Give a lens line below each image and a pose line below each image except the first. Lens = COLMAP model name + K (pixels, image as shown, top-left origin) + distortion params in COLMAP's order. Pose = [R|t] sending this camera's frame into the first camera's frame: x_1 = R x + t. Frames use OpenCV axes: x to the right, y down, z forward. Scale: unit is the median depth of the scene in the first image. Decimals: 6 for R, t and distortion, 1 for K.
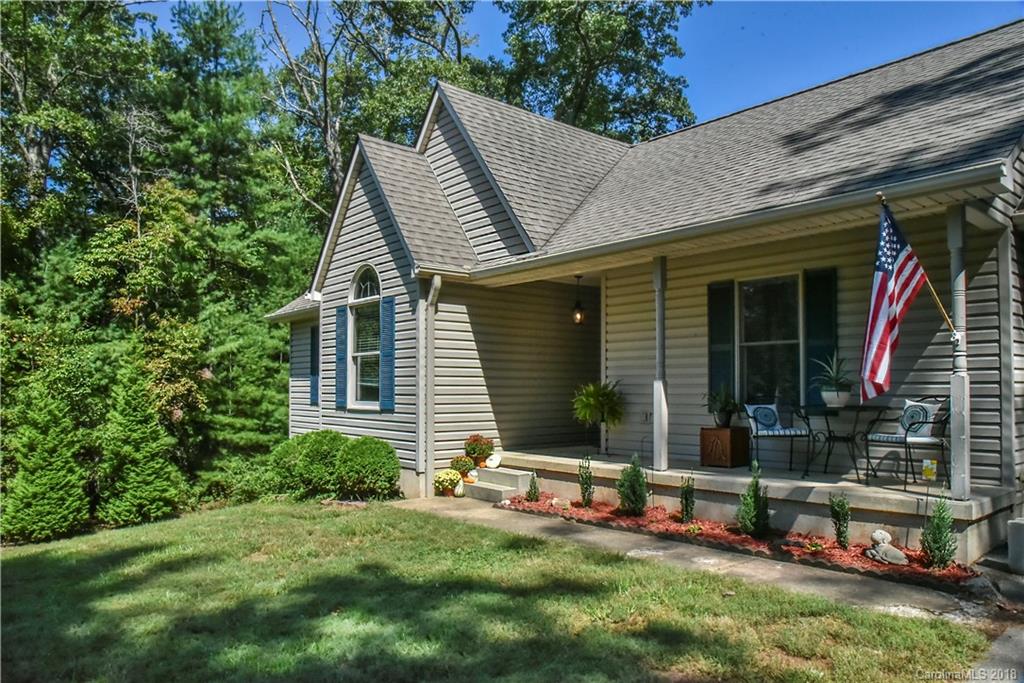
lens RADIAL K [[709.1, 0, 511.6], [0, 709.1, 372.1], [0, 0, 1]] dist [-0.116899, 0.085803]
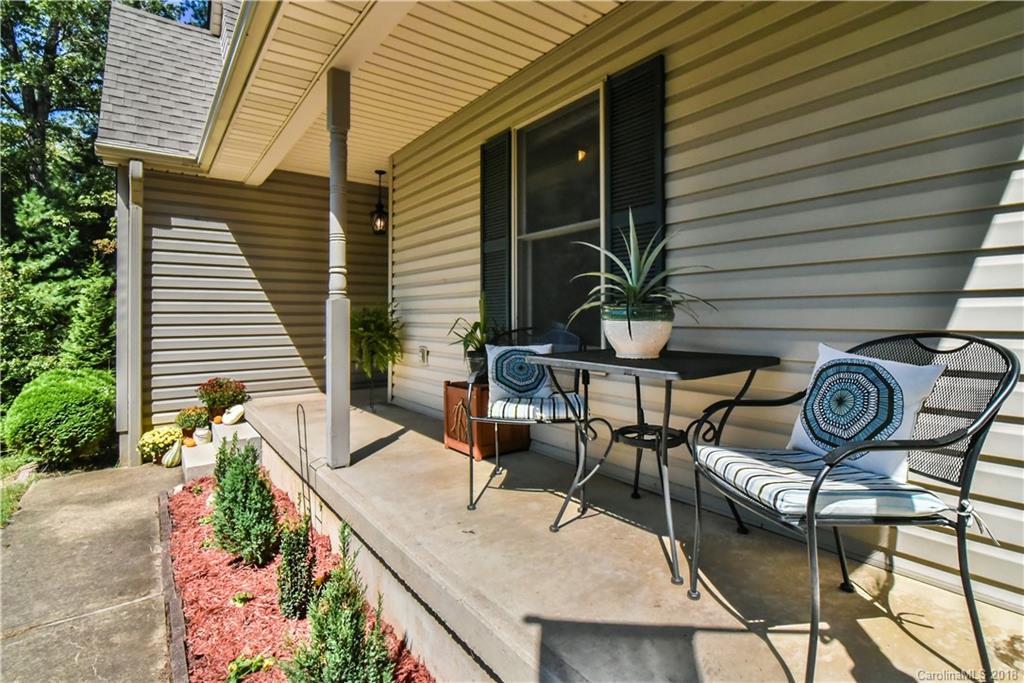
lens RADIAL K [[490.8, 0, 508.1], [0, 490.8, 316.0], [0, 0, 1]] dist [-0.000812, -0.000119]
pose [[0.997858, -0.005990, -0.065150, 0.259147], [0.007280, 0.999782, 0.019585, 0.012129], [0.065018, -0.020017, 0.997683, 0.445133]]
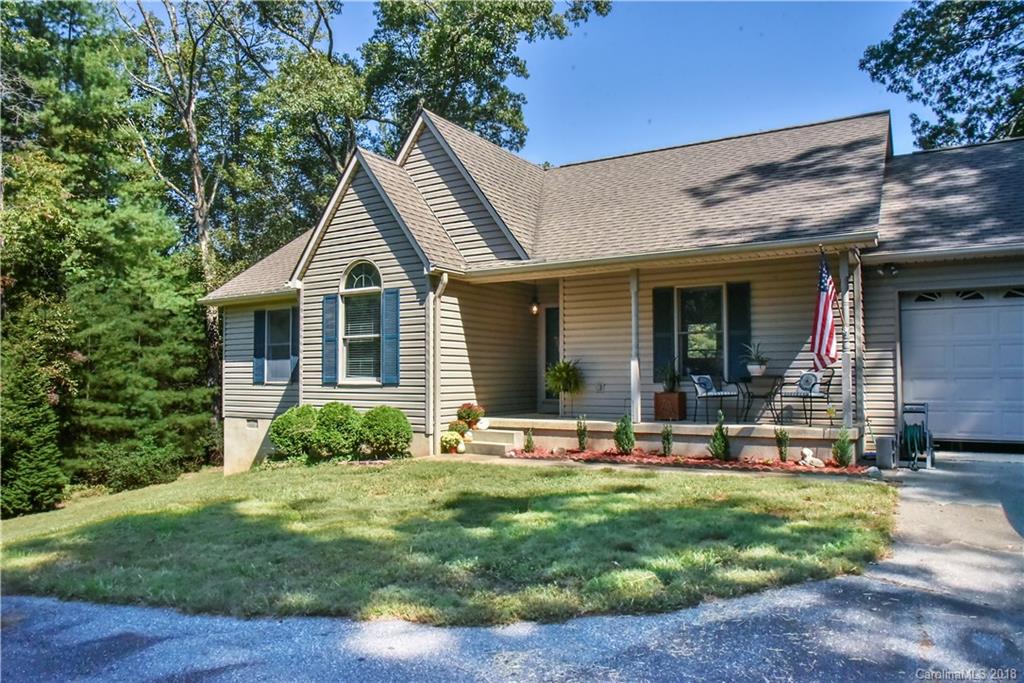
lens RADIAL K [[706.9, 0, 512.3], [0, 706.9, 353.0], [0, 0, 1]] dist [-0.112728, 0.080267]
pose [[0.950783, 0.006184, 0.309796, -0.317884], [-0.002974, 0.999937, -0.010833, 0.012434], [-0.309843, 0.009379, 0.950741, -0.171481]]
